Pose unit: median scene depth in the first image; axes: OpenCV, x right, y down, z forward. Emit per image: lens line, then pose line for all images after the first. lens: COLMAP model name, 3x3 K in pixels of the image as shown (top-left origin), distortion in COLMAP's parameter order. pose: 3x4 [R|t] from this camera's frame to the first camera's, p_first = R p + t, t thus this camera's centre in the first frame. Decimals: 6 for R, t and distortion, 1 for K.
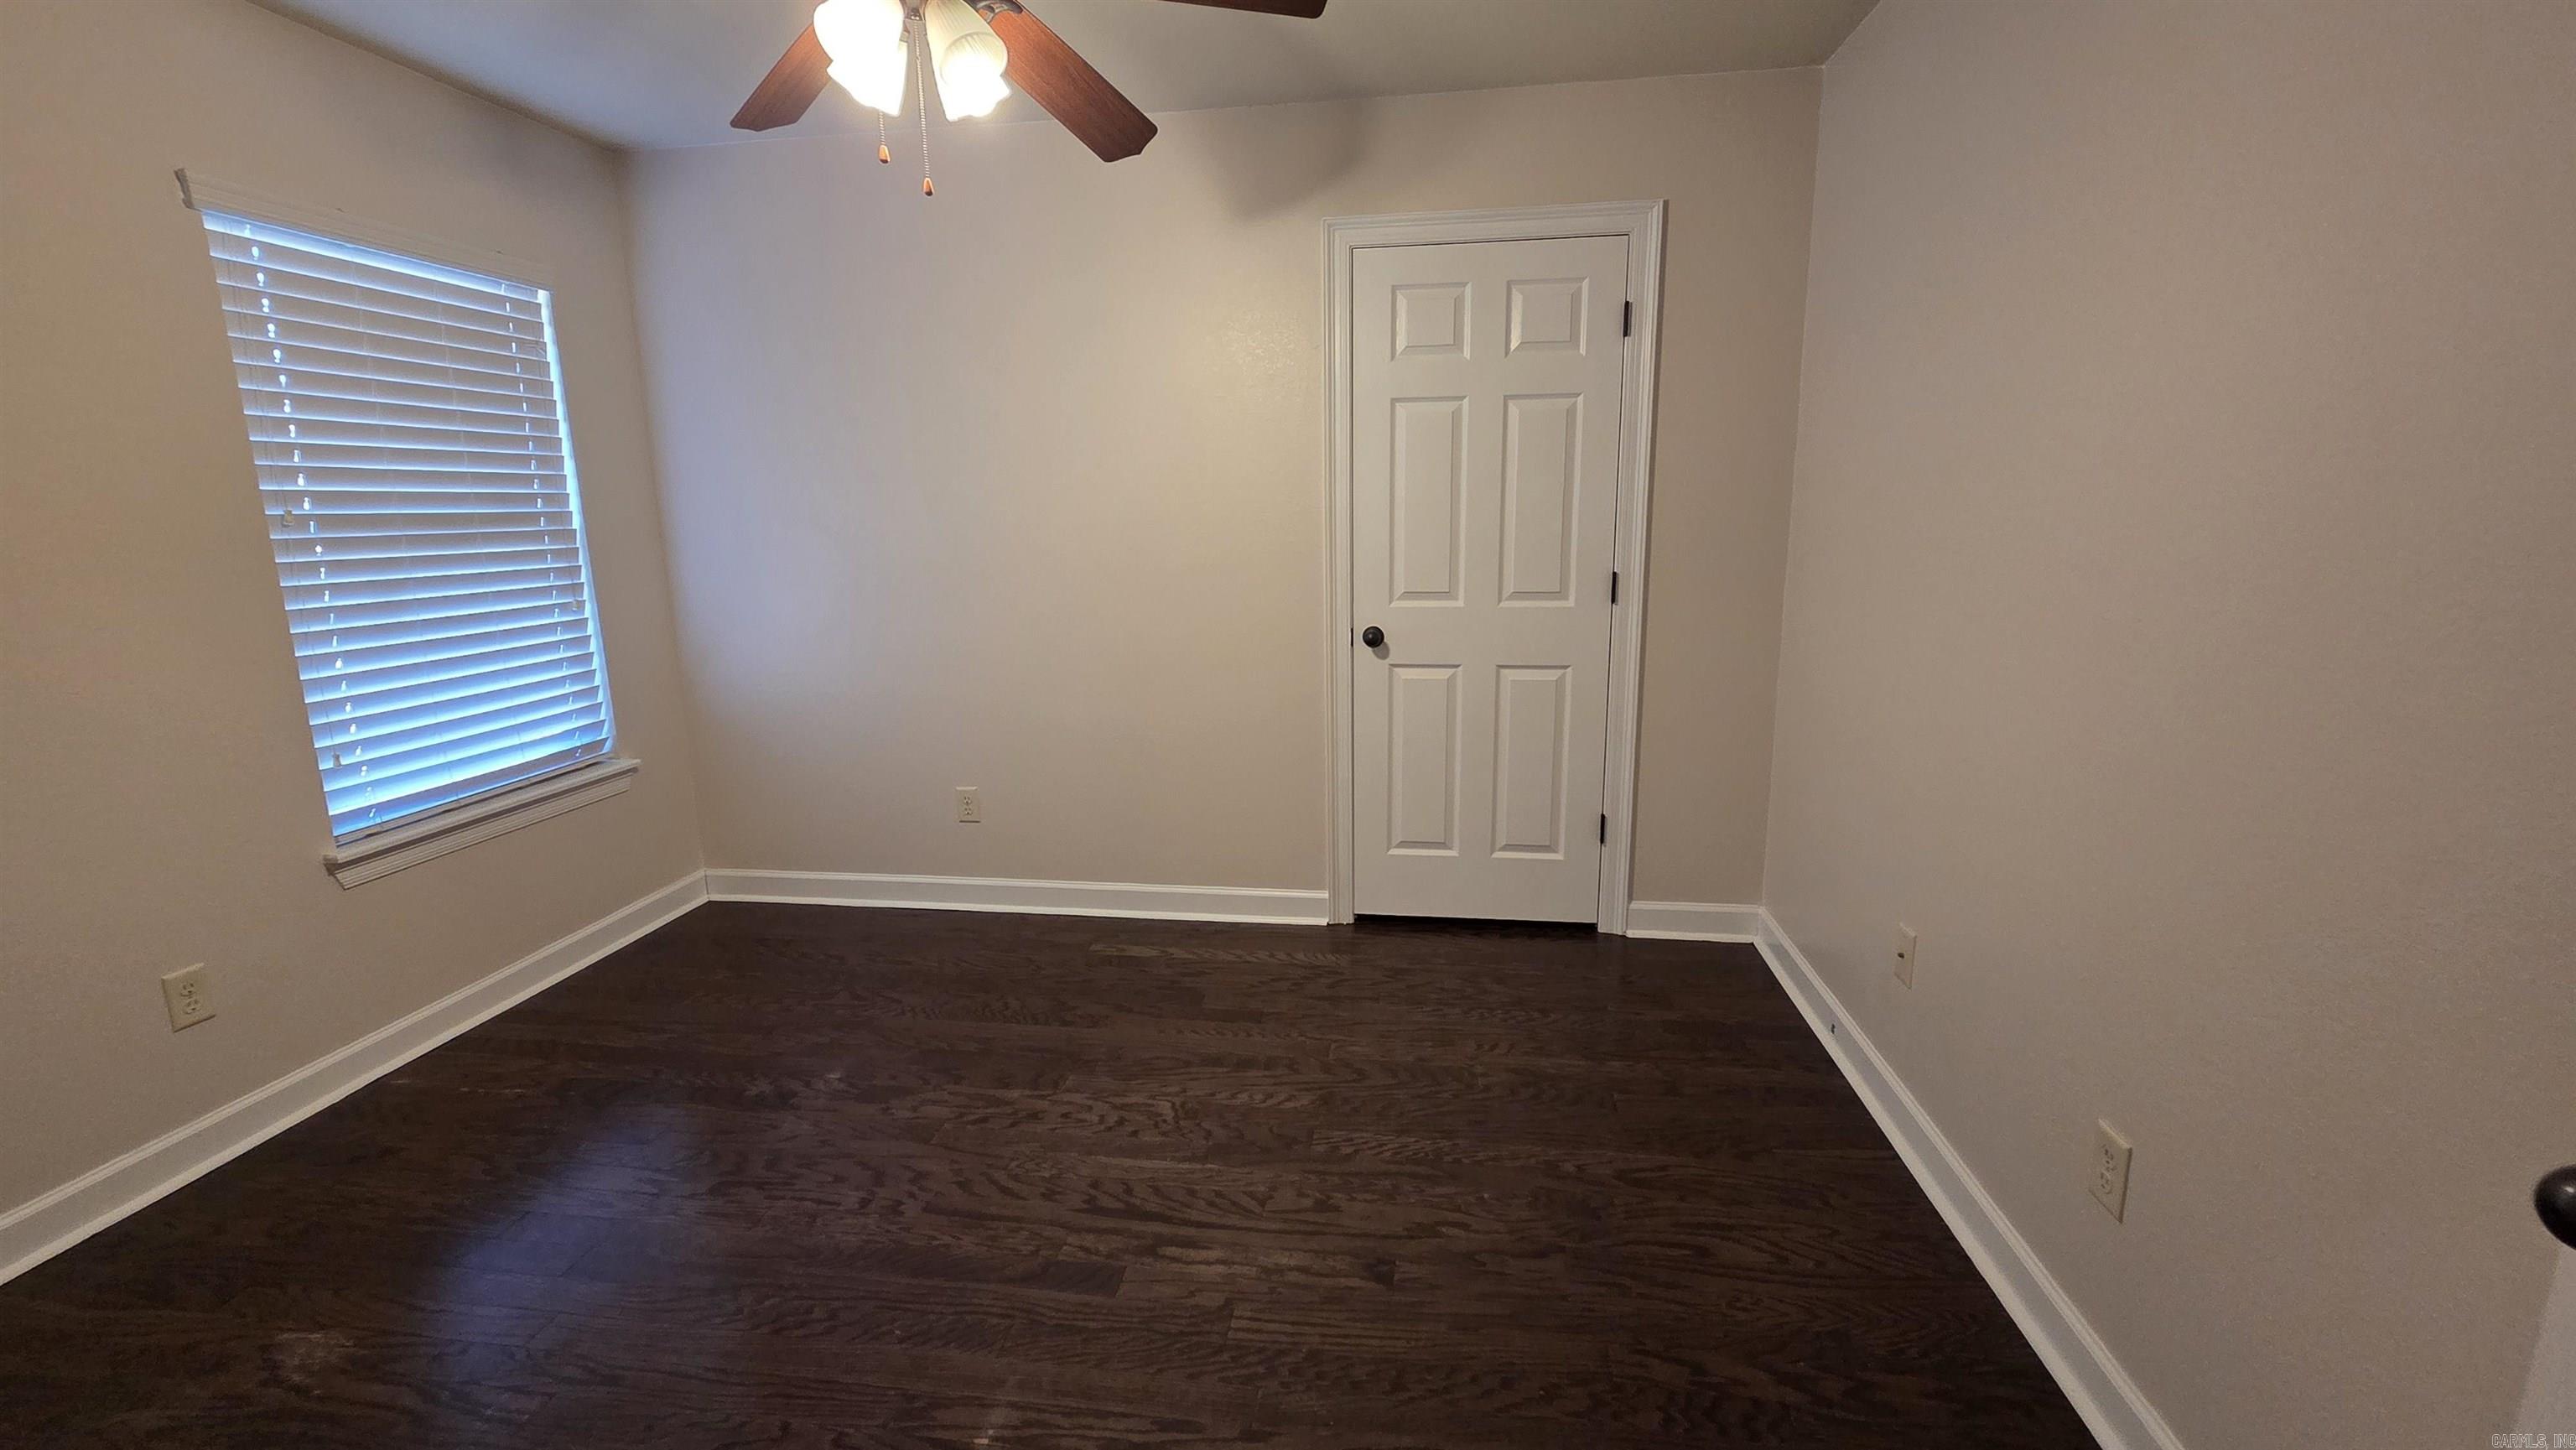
lens RADIAL K [[1050.4, 0, 1279.4], [0, 1050.4, 721.8], [0, 0, 1]] dist [0.001590, -0.000108]
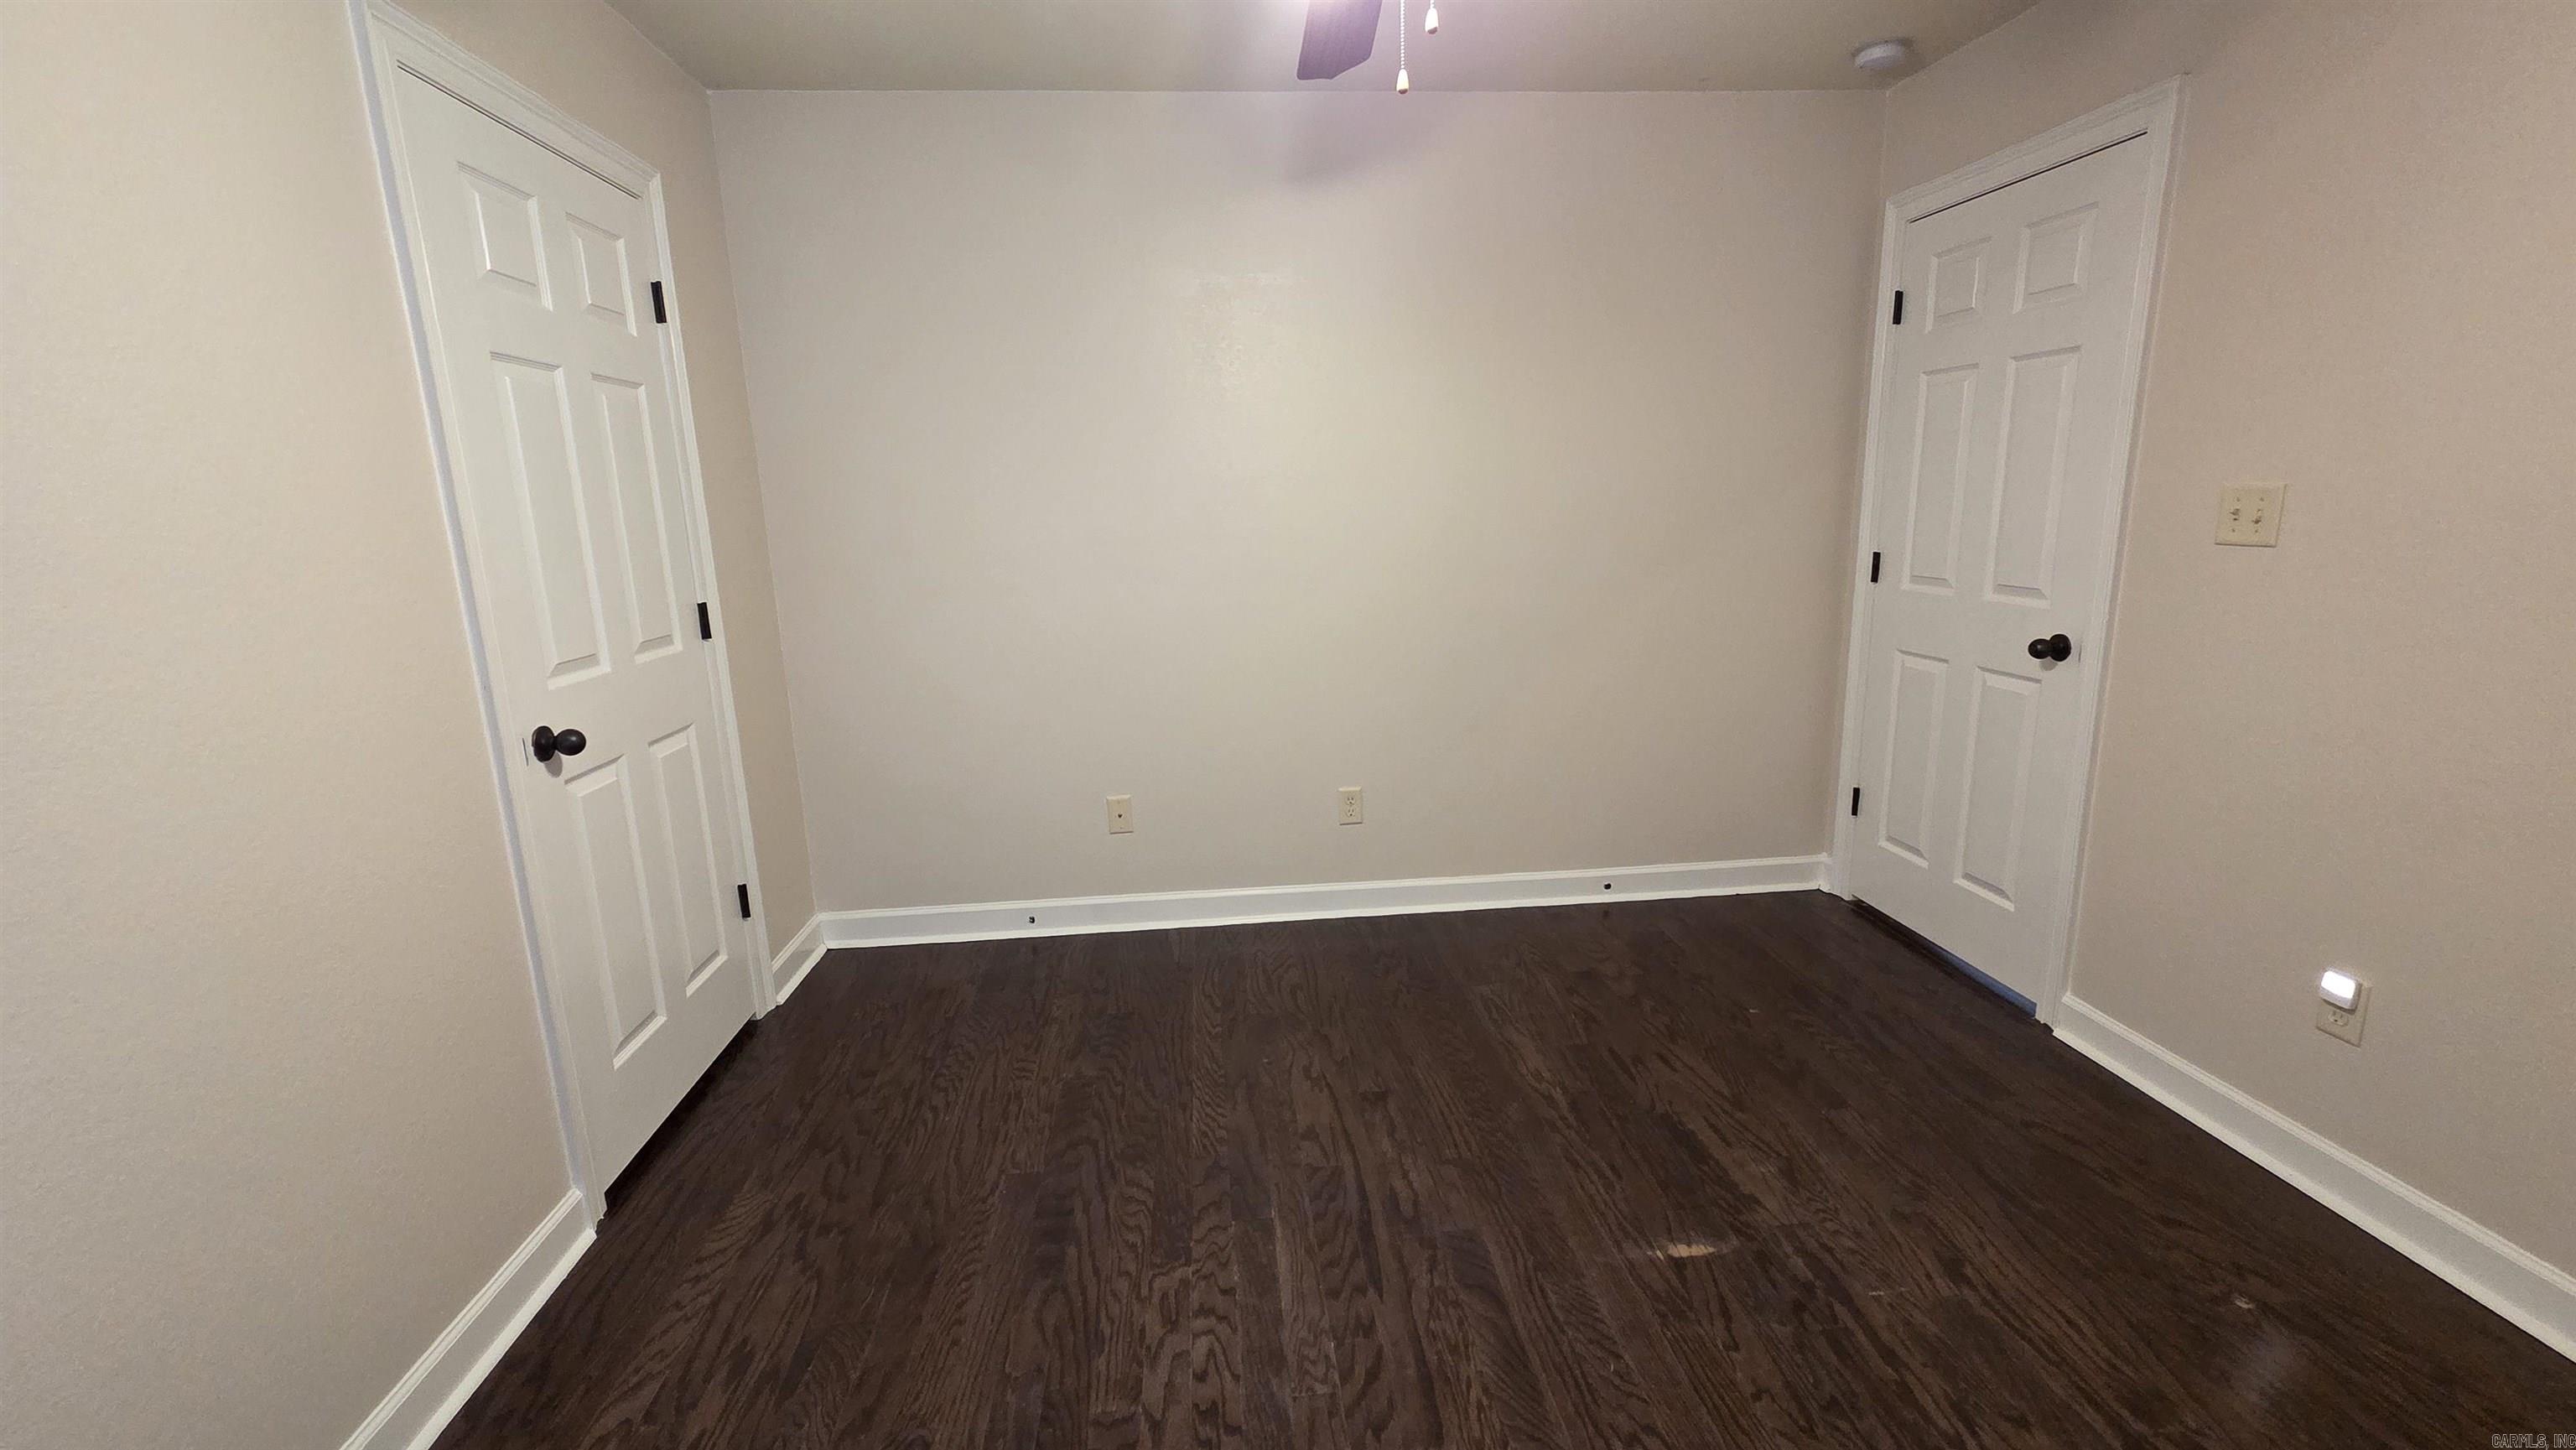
lens RADIAL K [[1050.4, 0, 1289.2], [0, 1050.4, 726.9], [0, 0, 1]] dist [0.001590, -0.000108]
pose [[-0.238130, -0.186970, 0.953067, -0.746896], [0.228723, 0.942901, 0.242124, -0.175182], [-0.943917, 0.275645, -0.181769, 0.886181]]
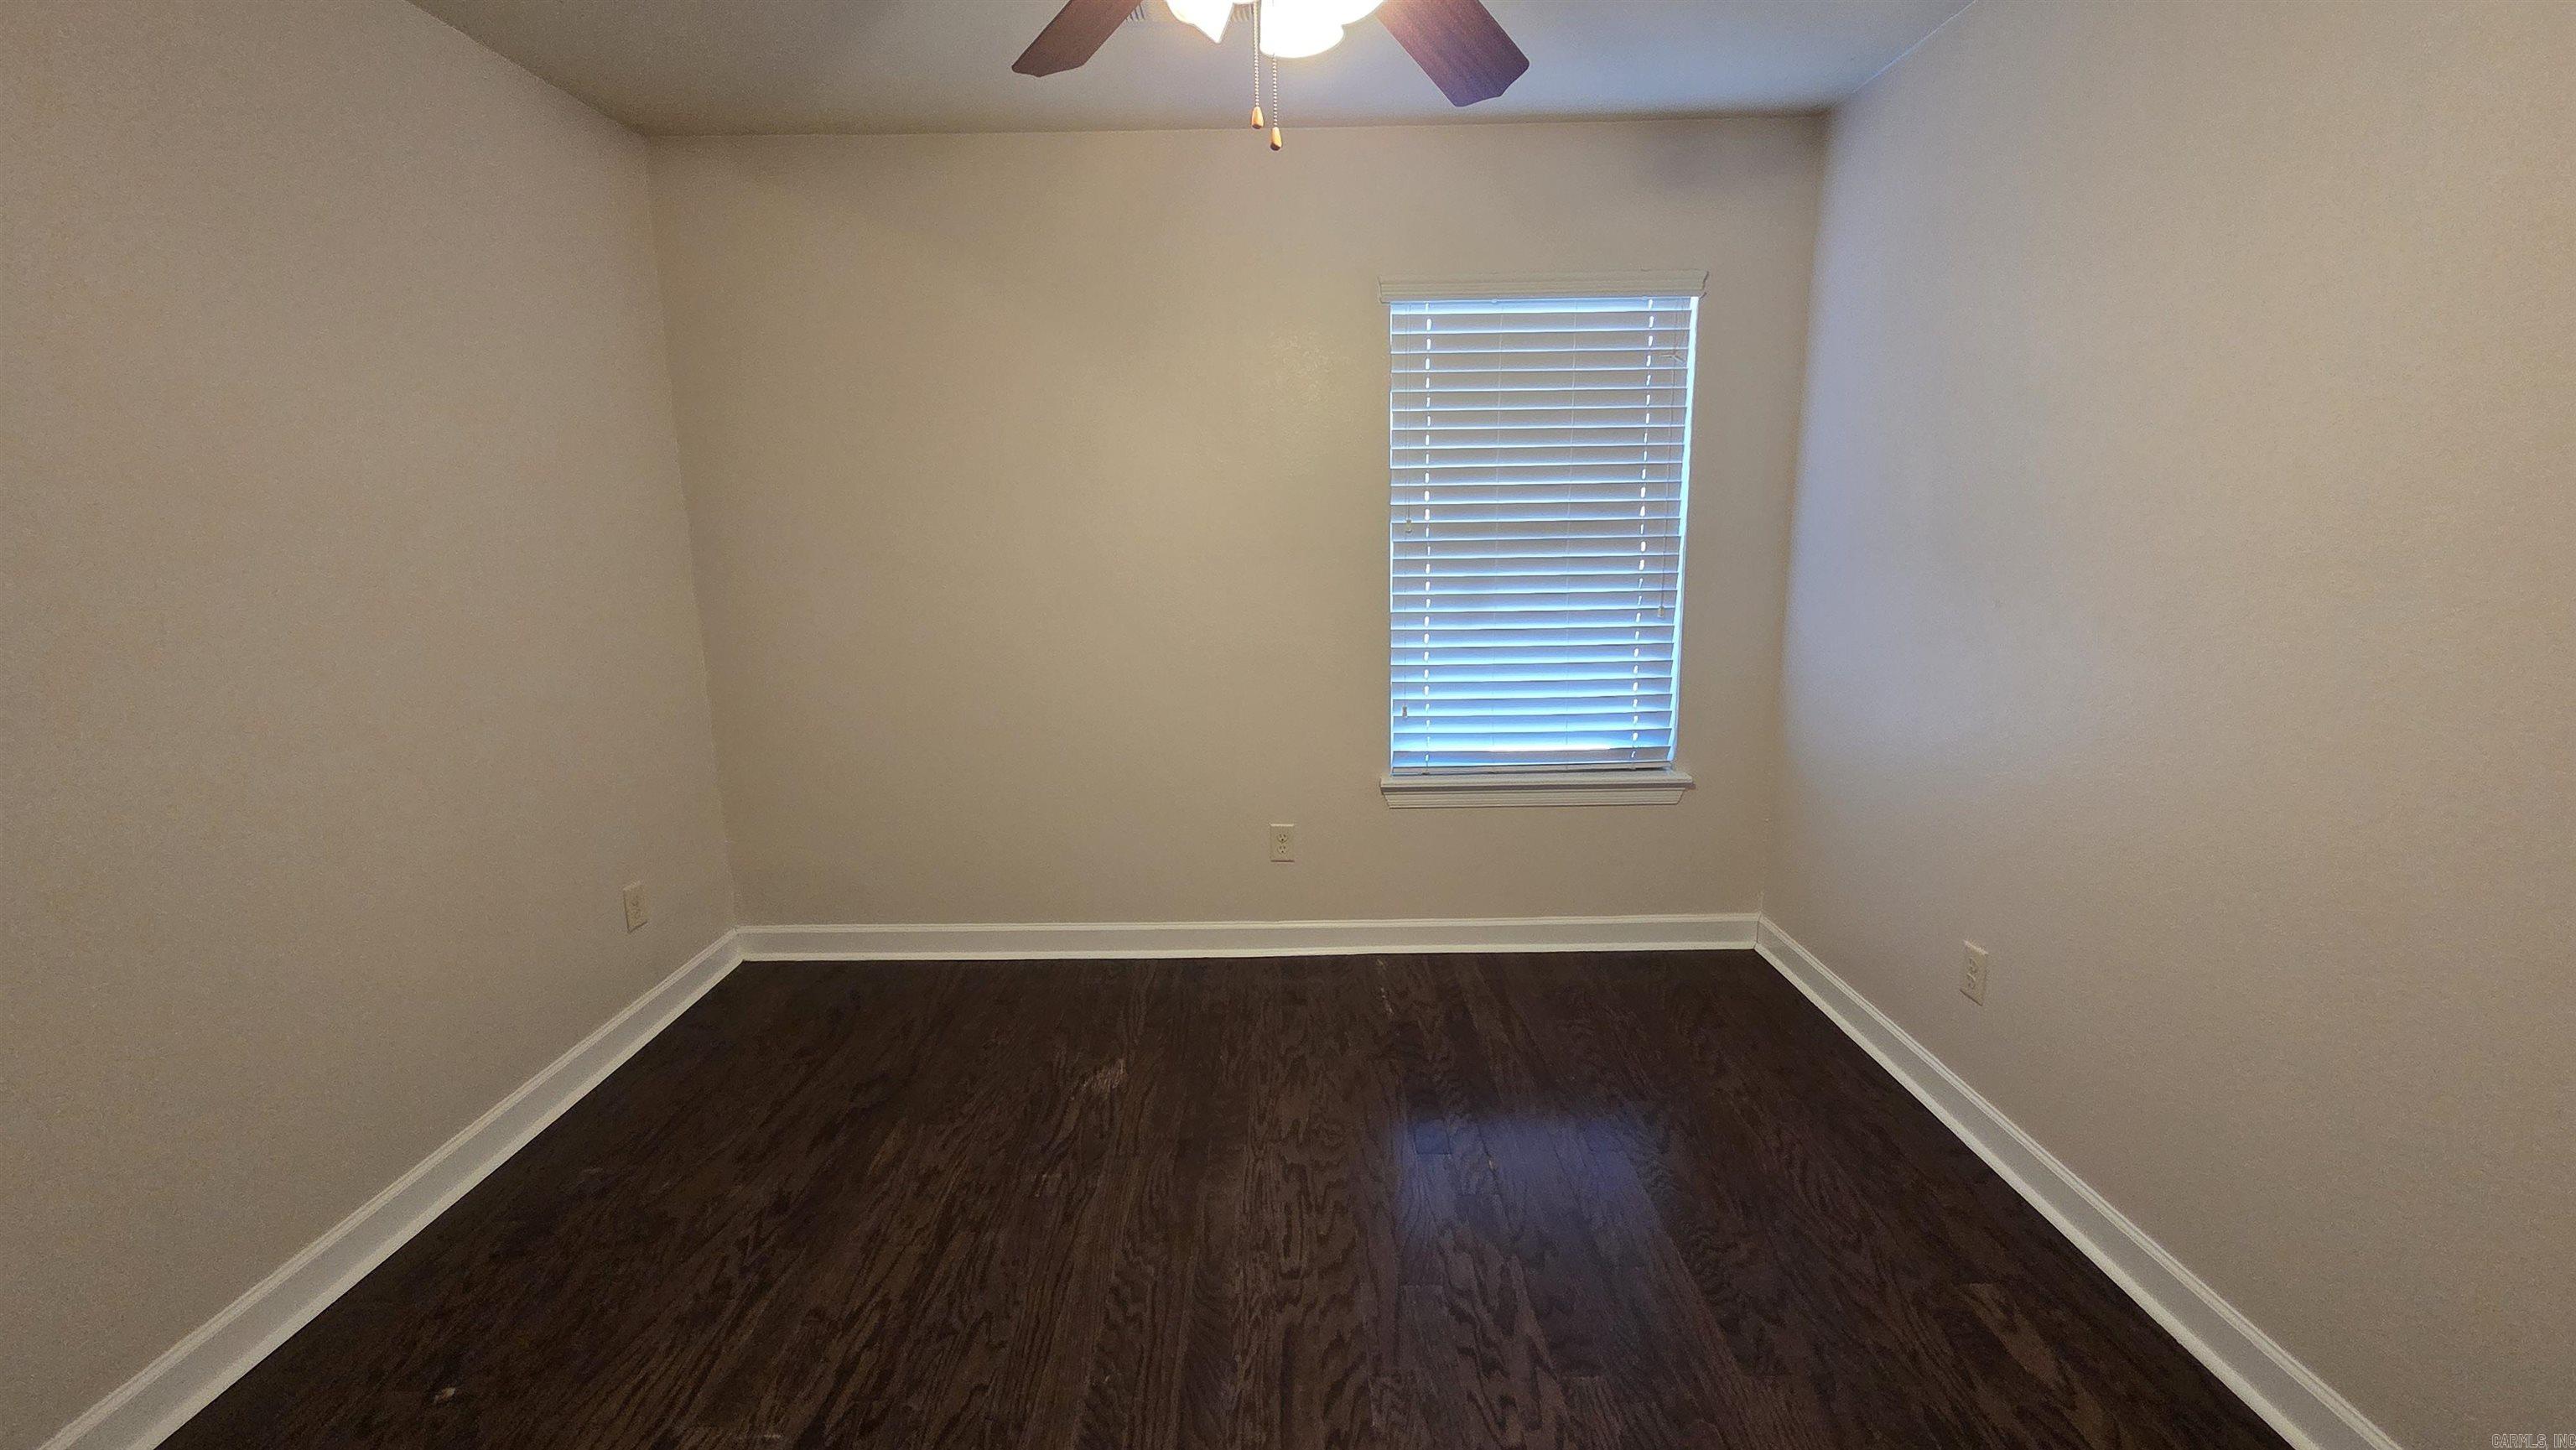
lens RADIAL K [[1050.4, 0, 1288.0], [0, 1050.4, 715.4], [0, 0, 1]] dist [0.001590, -0.000108]
pose [[0.149159, 0.198978, -0.968586, 0.339513], [-0.185327, 0.967811, 0.170279, -0.151217], [0.971291, 0.154107, 0.181234, 0.613443]]
